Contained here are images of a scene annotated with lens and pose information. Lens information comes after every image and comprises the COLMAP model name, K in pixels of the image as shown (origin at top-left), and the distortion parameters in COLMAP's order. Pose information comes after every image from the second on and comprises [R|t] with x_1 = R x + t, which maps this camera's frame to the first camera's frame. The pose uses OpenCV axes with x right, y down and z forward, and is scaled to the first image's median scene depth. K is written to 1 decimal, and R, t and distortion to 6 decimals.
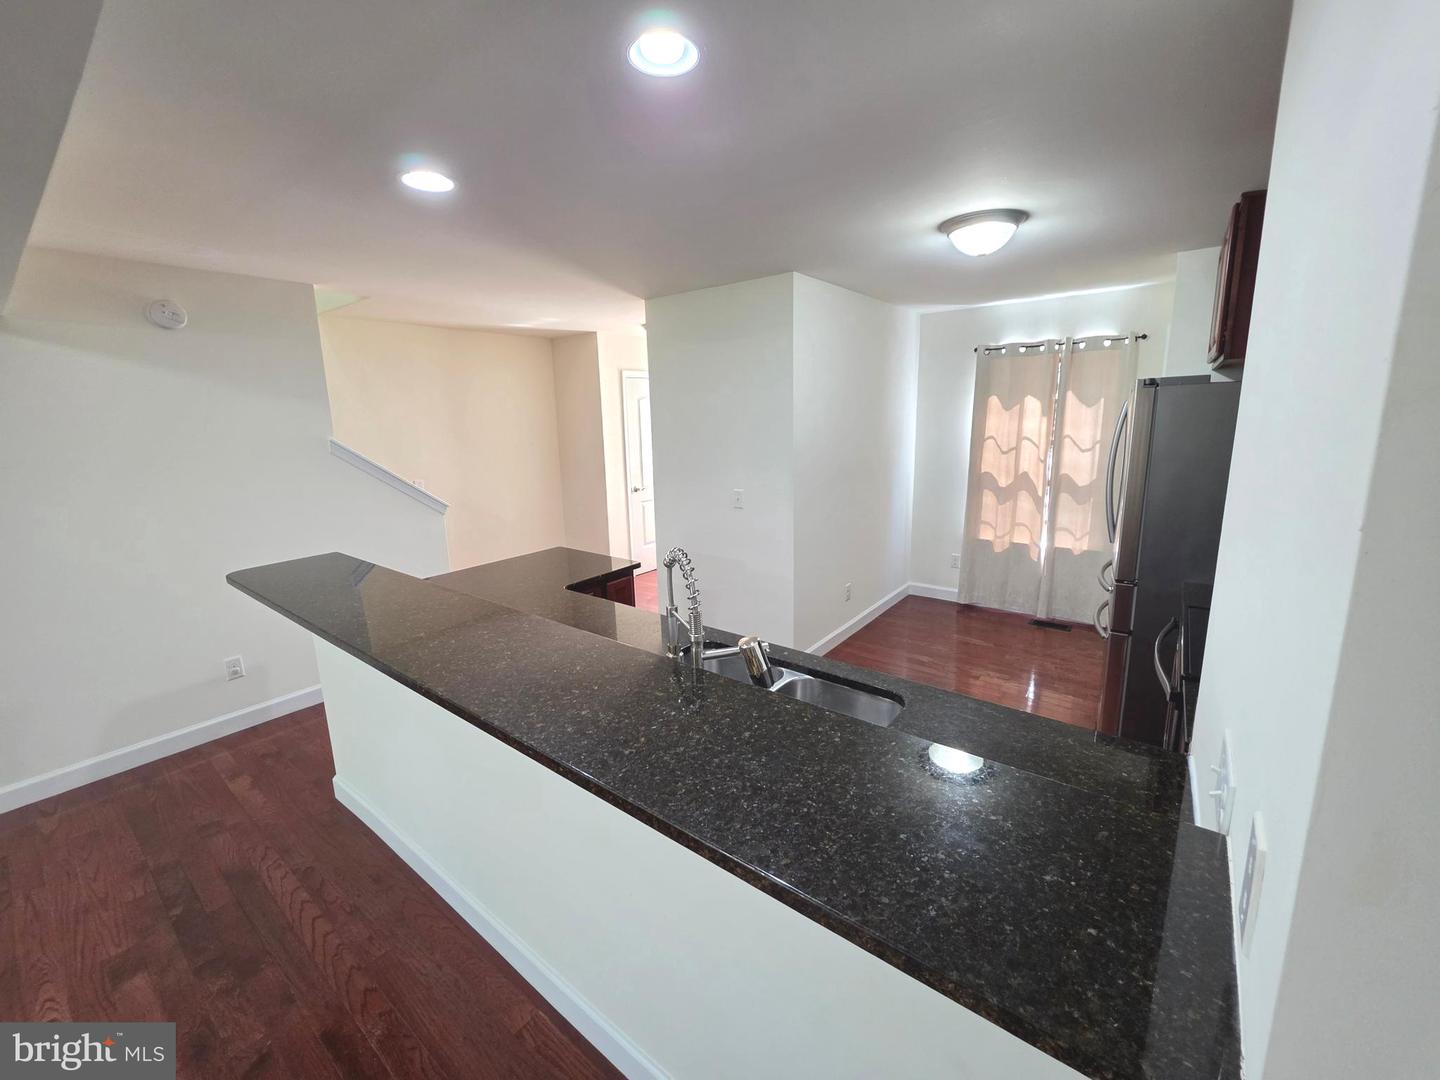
lens RADIAL K [[577.7, 0, 715.9], [0, 577.7, 530.6], [0, 0, 1]] dist [-0.006402, 0.000985]
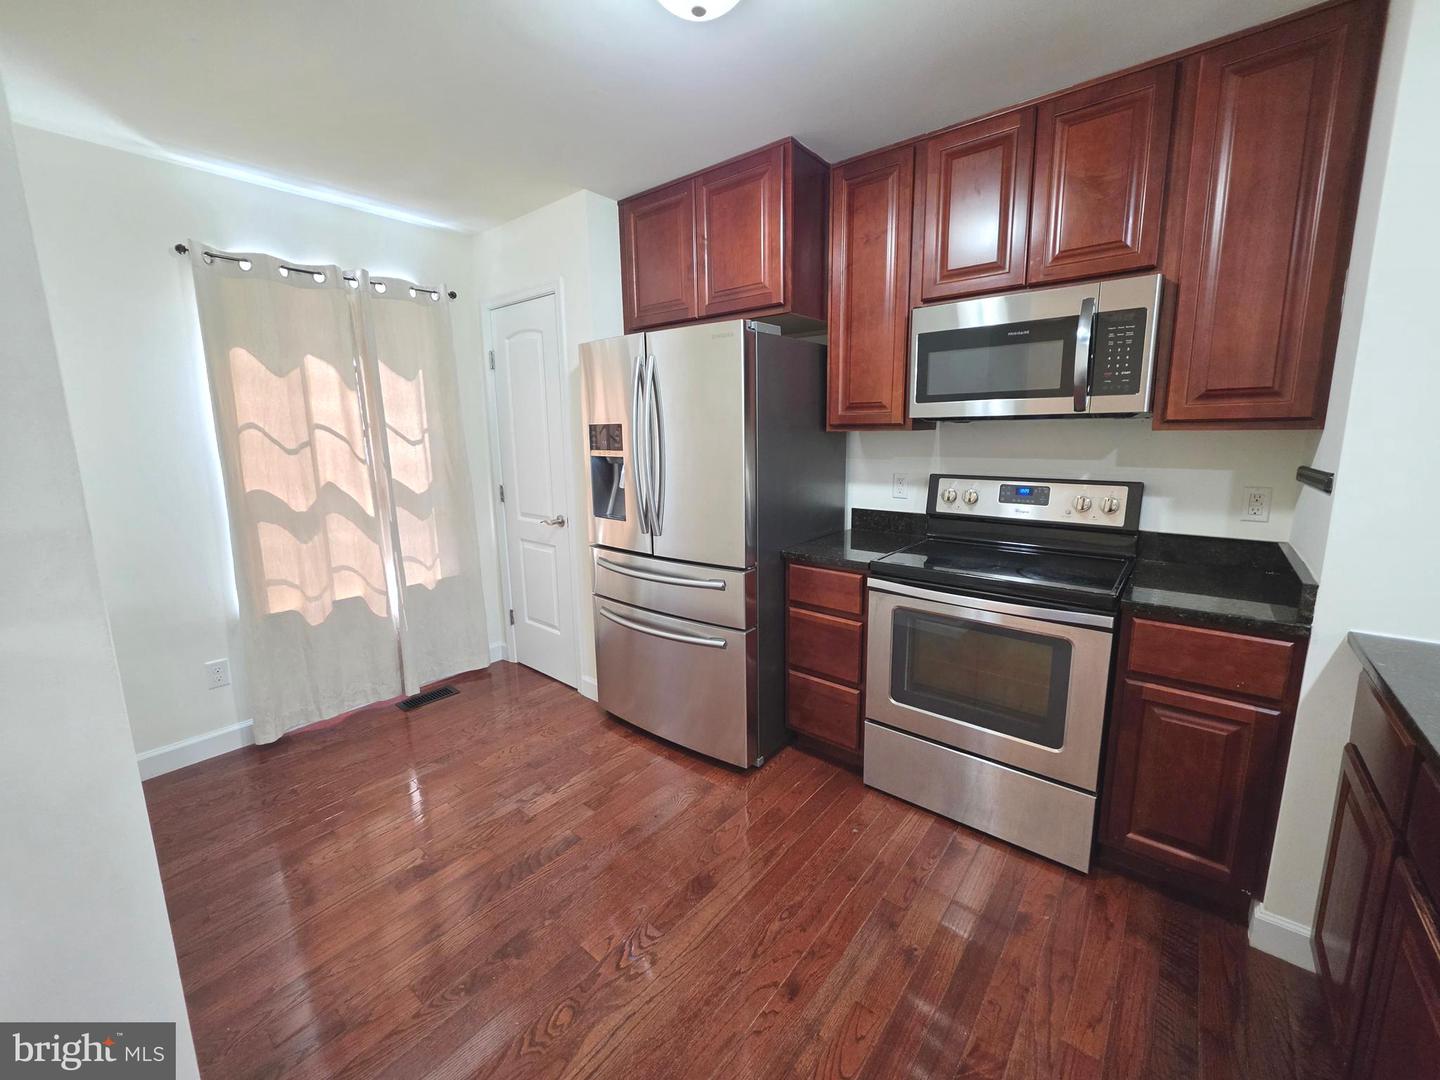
lens RADIAL K [[577.7, 0, 719.9], [0, 577.7, 522.5], [0, 0, 1]] dist [-0.006402, 0.000985]
pose [[0.029743, -0.140175, 0.989680, -0.055936], [0.200689, 0.970794, 0.131468, -0.059237], [-0.979203, 0.194708, 0.057006, 0.581695]]
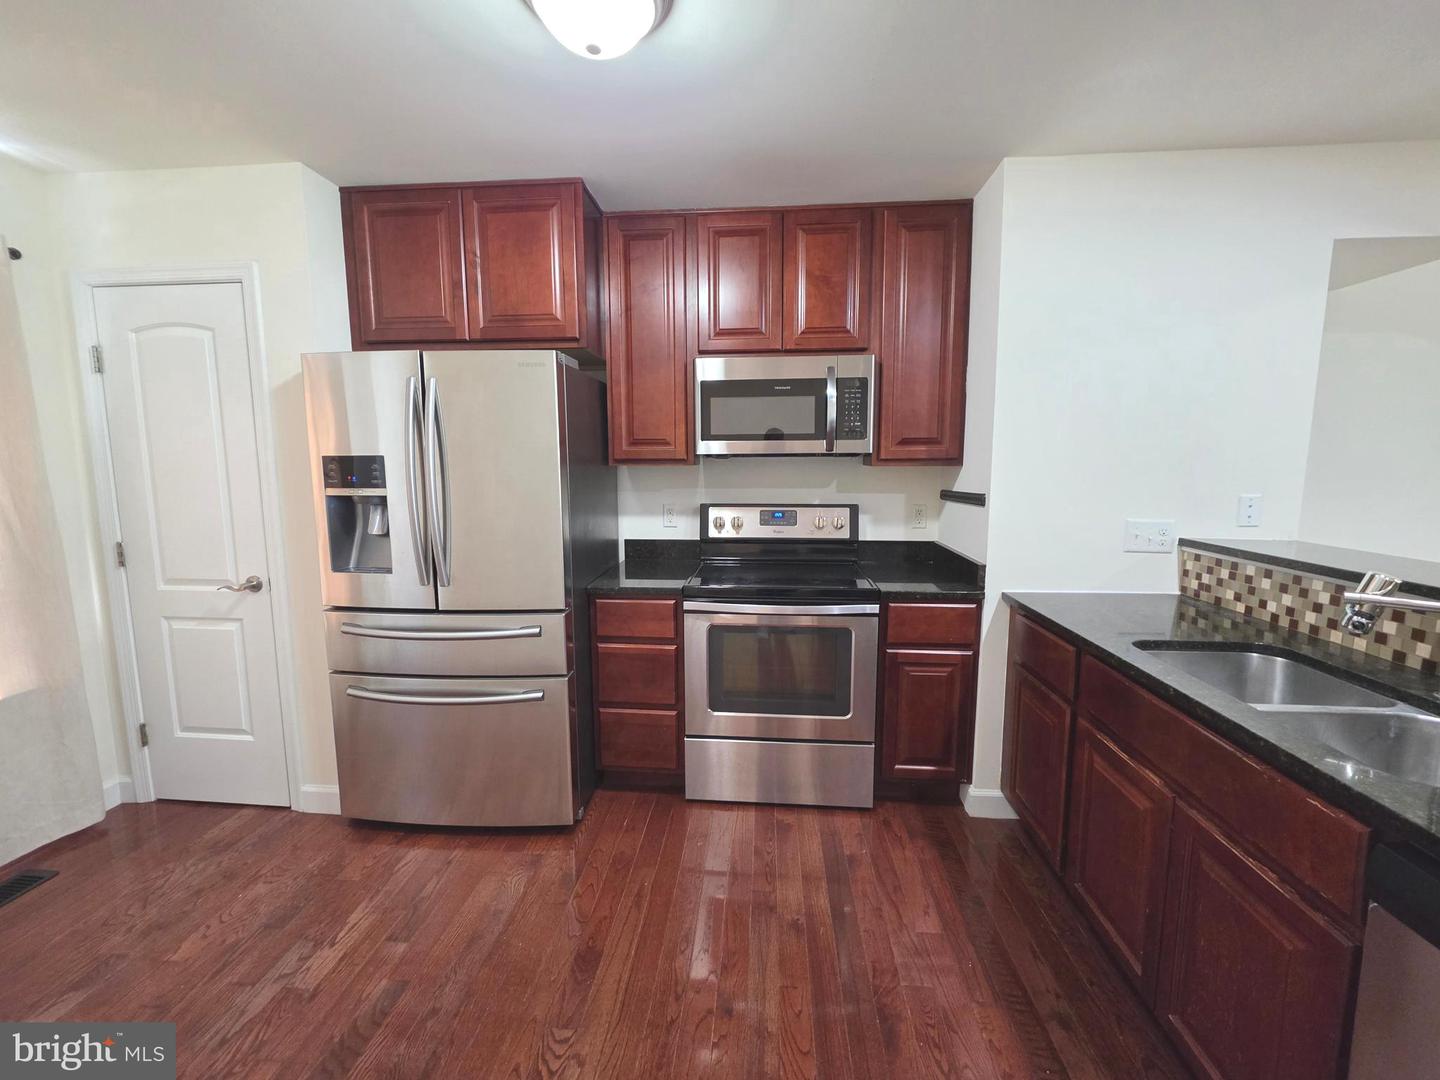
lens RADIAL K [[577.7, 0, 720.8], [0, 577.7, 523.3], [0, 0, 1]] dist [-0.006402, 0.000985]
pose [[-0.544868, -0.067200, 0.835825, -0.027390], [0.172889, 0.966363, 0.190401, -0.085423], [-0.820505, 0.248248, -0.514922, 0.713251]]
